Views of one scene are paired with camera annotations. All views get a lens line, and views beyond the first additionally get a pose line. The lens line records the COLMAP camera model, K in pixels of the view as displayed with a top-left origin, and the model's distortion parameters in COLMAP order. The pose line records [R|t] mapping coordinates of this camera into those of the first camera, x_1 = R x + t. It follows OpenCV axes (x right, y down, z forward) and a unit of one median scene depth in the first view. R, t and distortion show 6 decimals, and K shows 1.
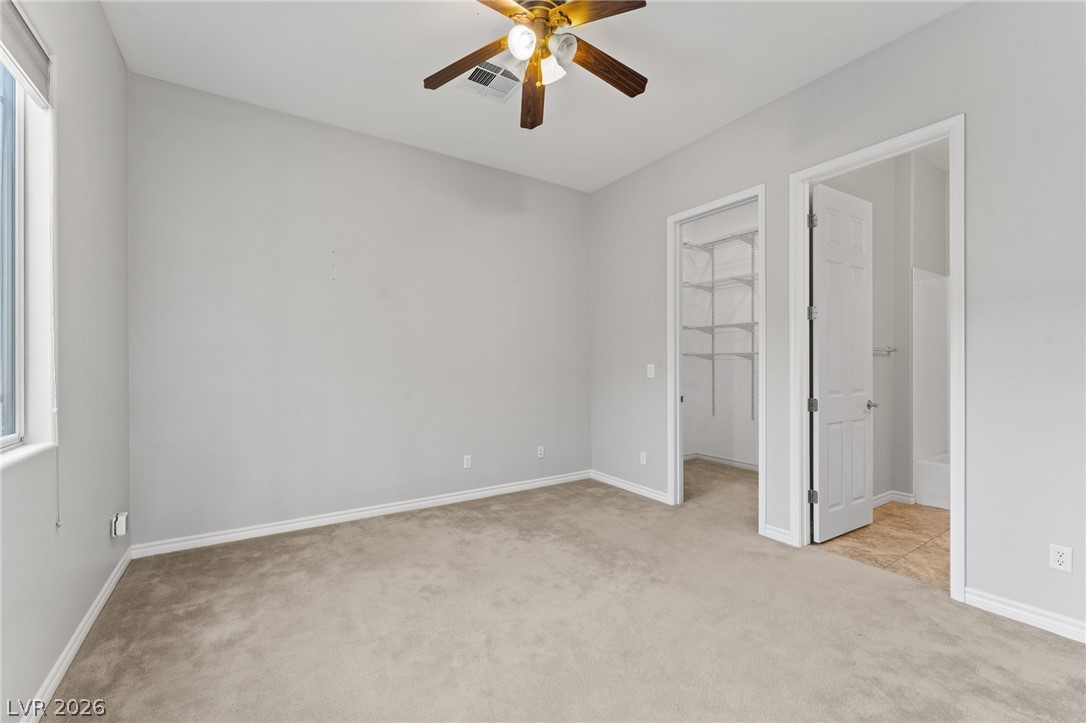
lens RADIAL K [[444.8, 0, 543.7], [0, 444.8, 363.6], [0, 0, 1]] dist [0.002241, -0.000012]
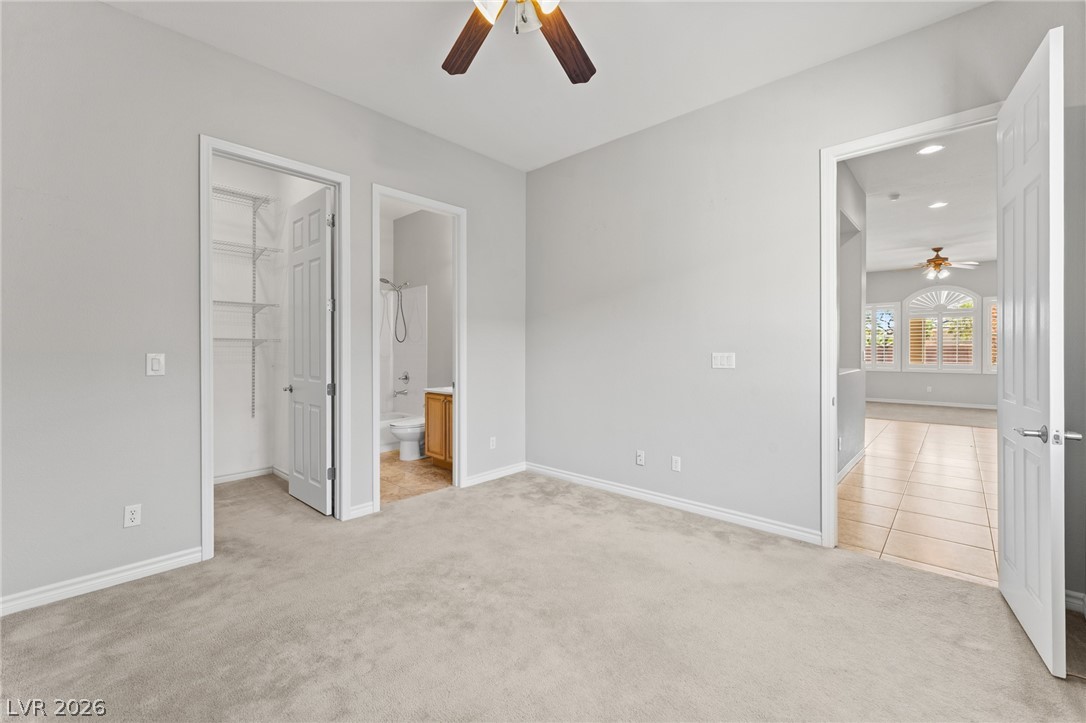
lens RADIAL K [[448.6, 0, 535.1], [0, 448.6, 349.6], [0, 0, 1]] dist [-0.000300, 0.000006]
pose [[-0.221198, -0.000372, 0.975229, -0.600396], [0.000845, 0.999999, 0.000573, -0.004514], [-0.975228, 0.000951, -0.221198, 0.800681]]
